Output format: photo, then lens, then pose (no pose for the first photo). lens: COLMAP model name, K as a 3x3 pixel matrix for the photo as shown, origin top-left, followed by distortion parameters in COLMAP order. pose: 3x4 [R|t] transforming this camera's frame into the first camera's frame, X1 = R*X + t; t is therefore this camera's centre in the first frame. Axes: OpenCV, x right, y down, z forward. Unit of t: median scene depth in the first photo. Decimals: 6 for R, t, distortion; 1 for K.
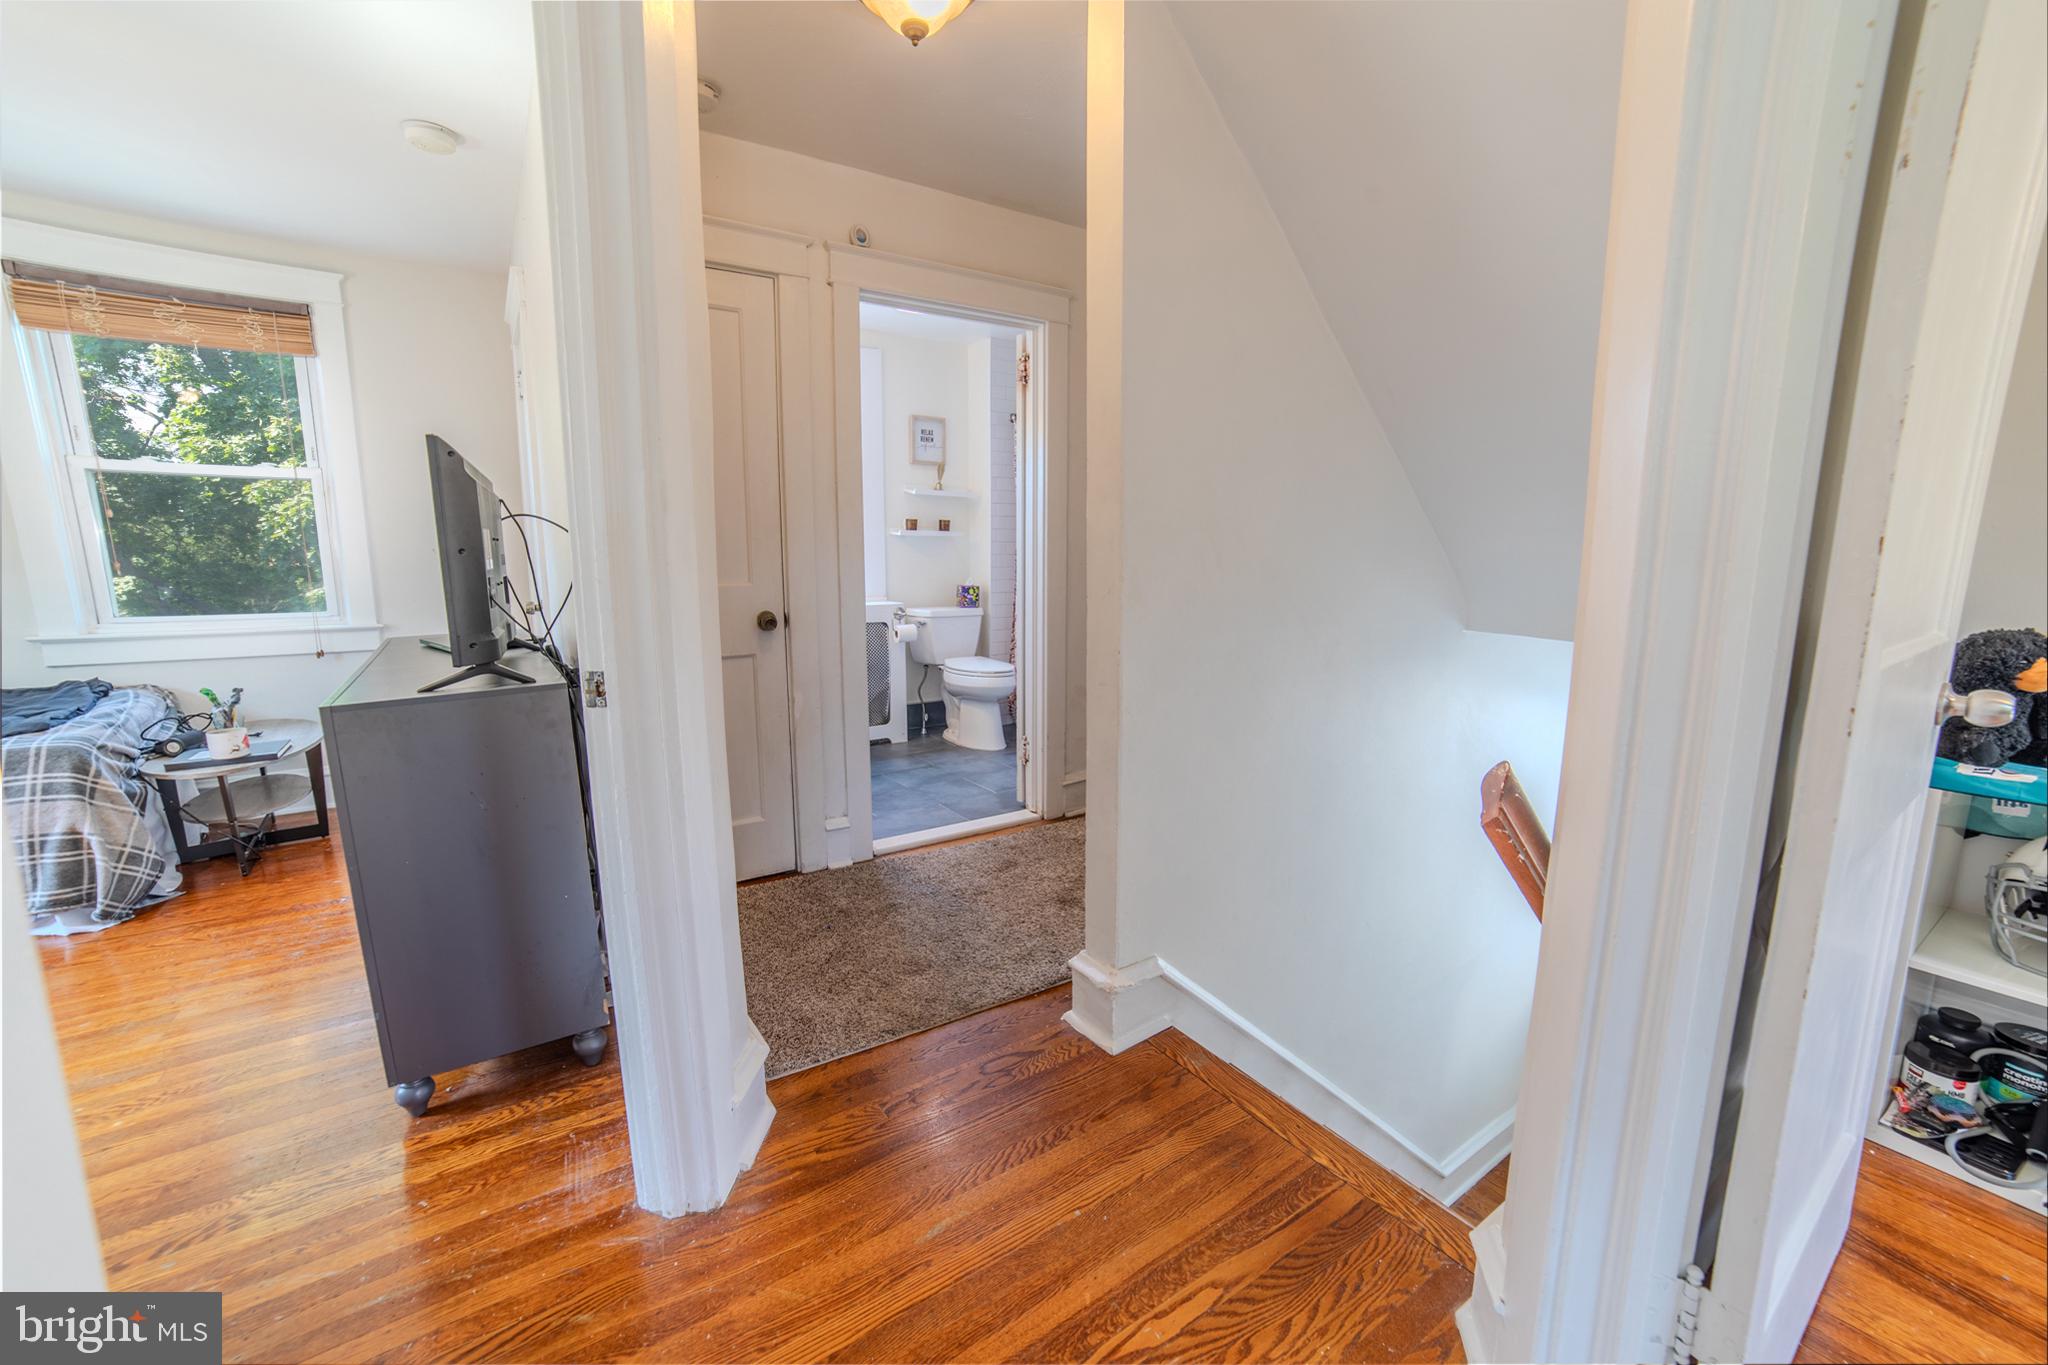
lens RADIAL K [[820.4, 0, 1028.6], [0, 820.4, 681.8], [0, 0, 1]] dist [-0.074873, 0.033009]
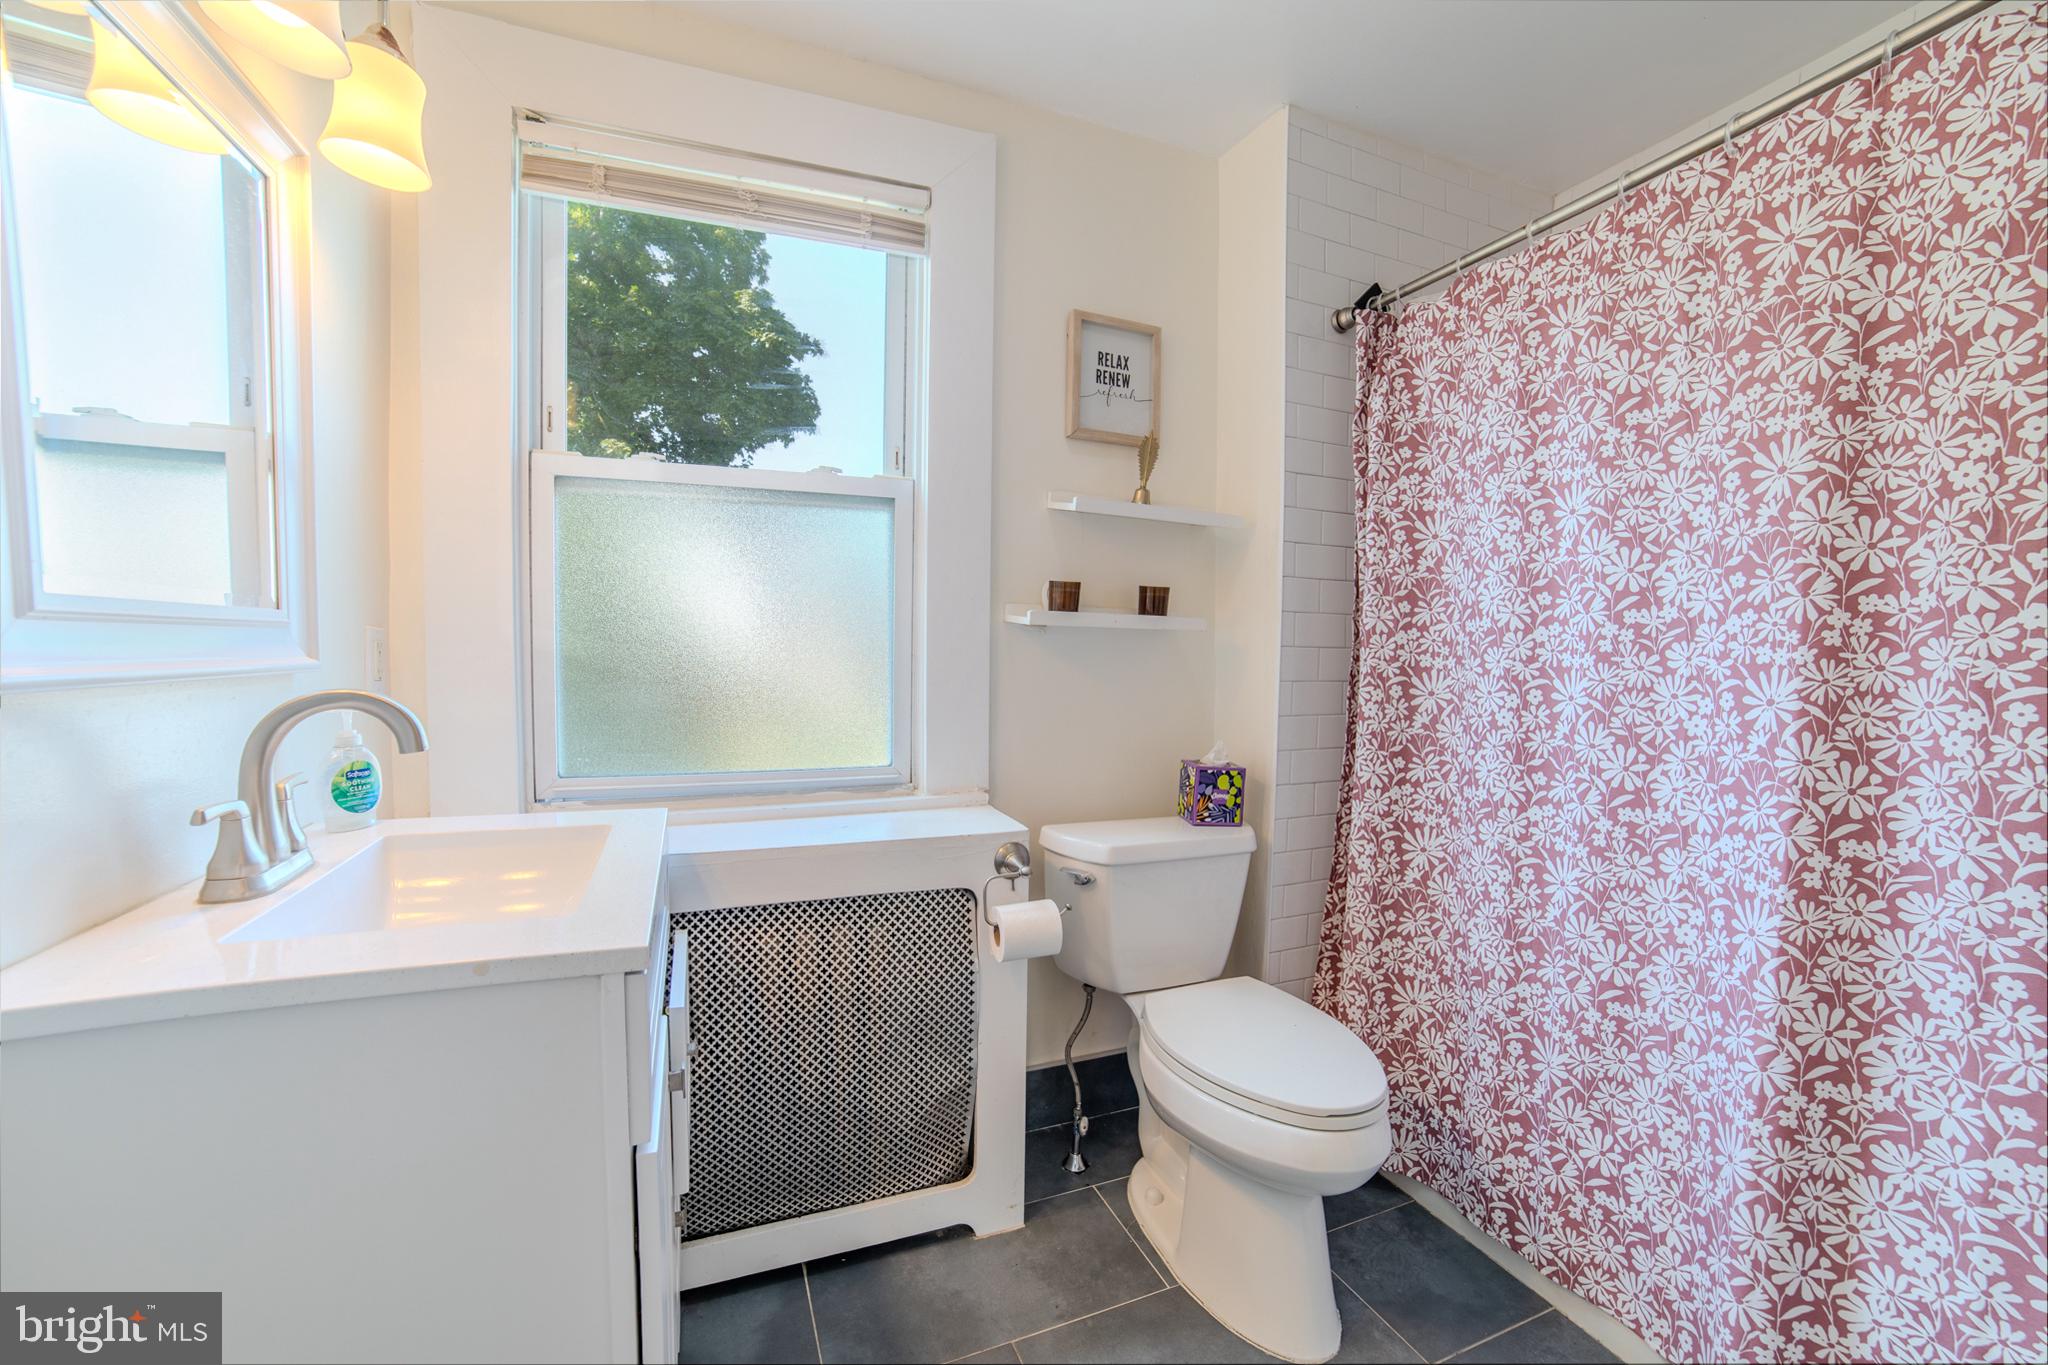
lens RADIAL K [[820.4, 0, 1028.6], [0, 820.4, 681.8], [0, 0, 1]] dist [-0.074873, 0.033009]
pose [[0.977818, 0.021823, -0.208316, -0.081679], [-0.046033, 0.992631, -0.112090, -0.112928], [0.204335, 0.119193, 0.971617, 0.645374]]
